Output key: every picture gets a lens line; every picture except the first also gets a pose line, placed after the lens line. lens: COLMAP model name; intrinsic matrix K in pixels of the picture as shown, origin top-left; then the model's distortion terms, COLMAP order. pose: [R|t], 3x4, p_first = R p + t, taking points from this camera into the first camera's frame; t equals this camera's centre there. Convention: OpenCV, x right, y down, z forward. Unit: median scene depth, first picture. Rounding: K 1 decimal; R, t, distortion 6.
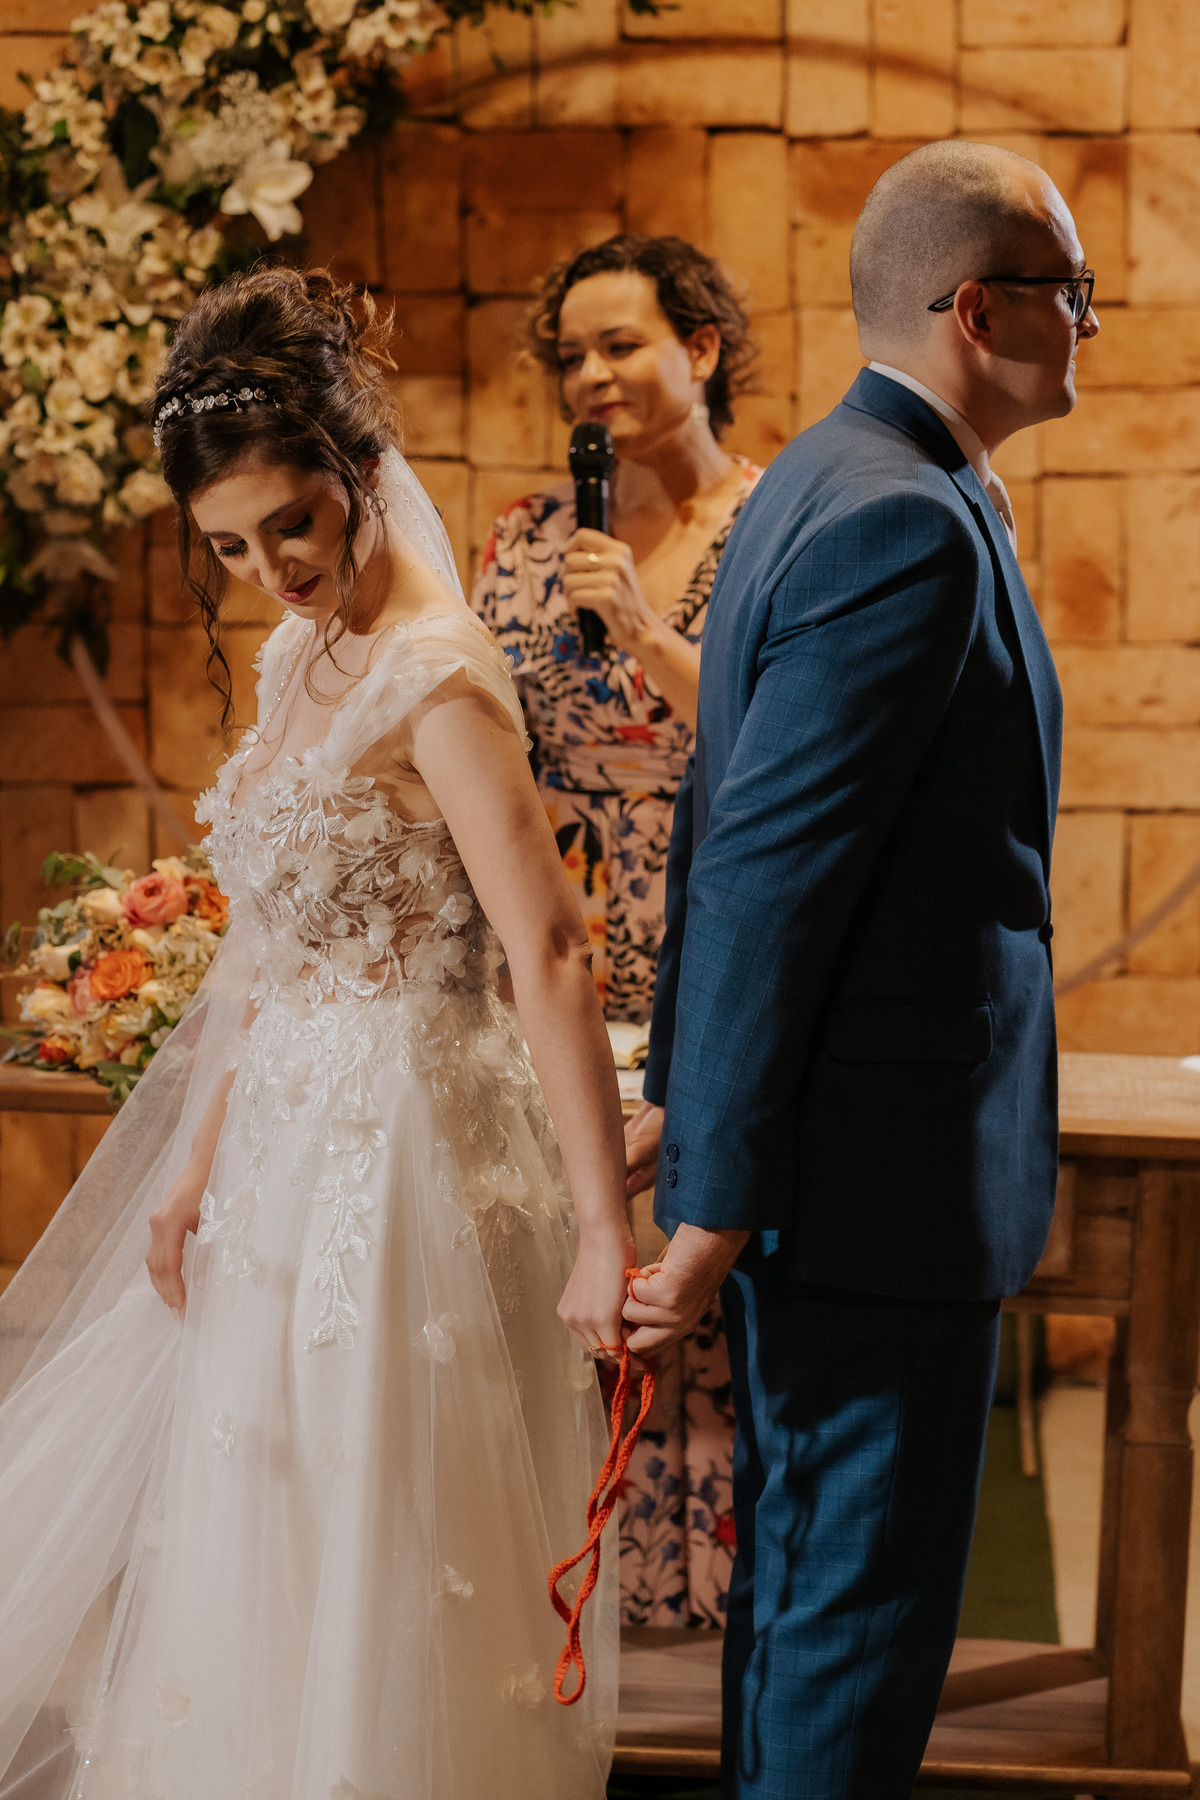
lens RADIAL K [[4482.5, 0, 600.0], [0, 4482.5, 900.0], [0, 0, 1]] dist [0.023728, -0.475241]
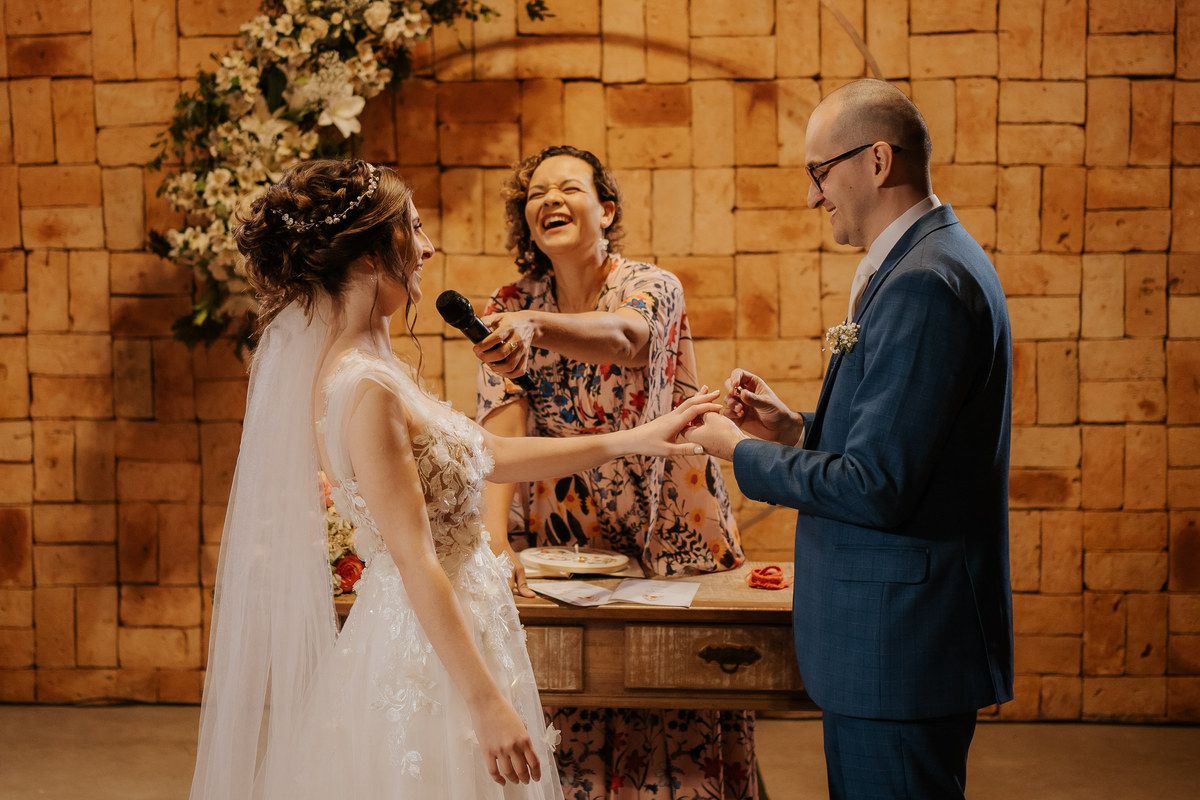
lens RADIAL K [[2018.3, 0, 536.0], [0, 2018.3, 342.6], [0, 0, 1]] dist [-0.022826, 0.068724]
pose [[0.998216, -0.019611, 0.056386, -0.042177], [0.022608, 0.998338, -0.053019, -0.011616], [-0.055253, 0.054199, 0.997000, 0.136605]]
